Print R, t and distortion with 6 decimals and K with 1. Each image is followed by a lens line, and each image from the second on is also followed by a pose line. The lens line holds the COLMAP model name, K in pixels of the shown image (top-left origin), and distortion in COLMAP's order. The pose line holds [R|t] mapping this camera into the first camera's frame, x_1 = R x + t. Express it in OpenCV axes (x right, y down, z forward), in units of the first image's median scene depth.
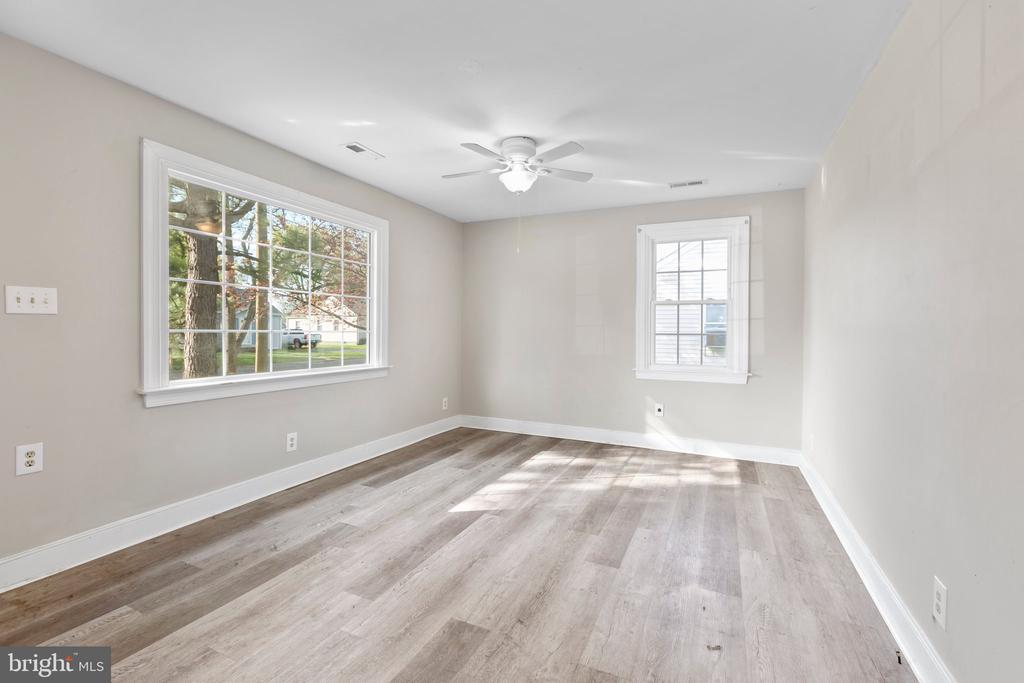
lens RADIAL K [[454.8, 0, 511.2], [0, 454.8, 337.3], [0, 0, 1]] dist [0.000691, 0.000049]
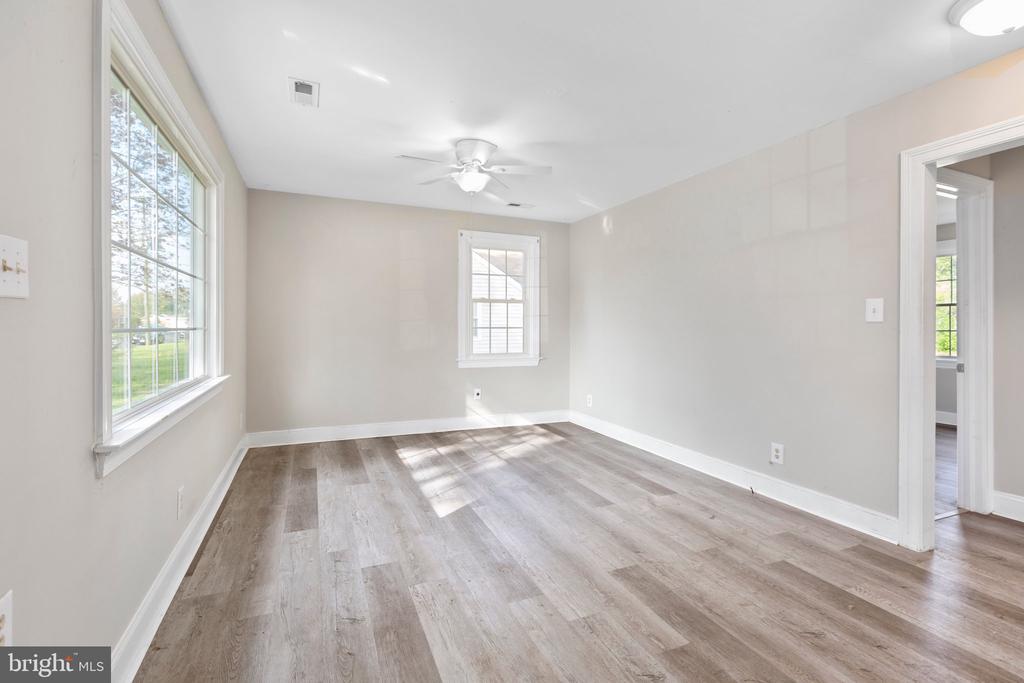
lens RADIAL K [[462.9, 0, 512.7], [0, 462.9, 329.7], [0, 0, 1]] dist [0.001732, -0.000071]
pose [[0.662829, -0.012753, 0.748662, -0.716070], [0.011275, 0.999912, 0.007051, -0.013683], [-0.748686, 0.003768, 0.662914, 0.232098]]
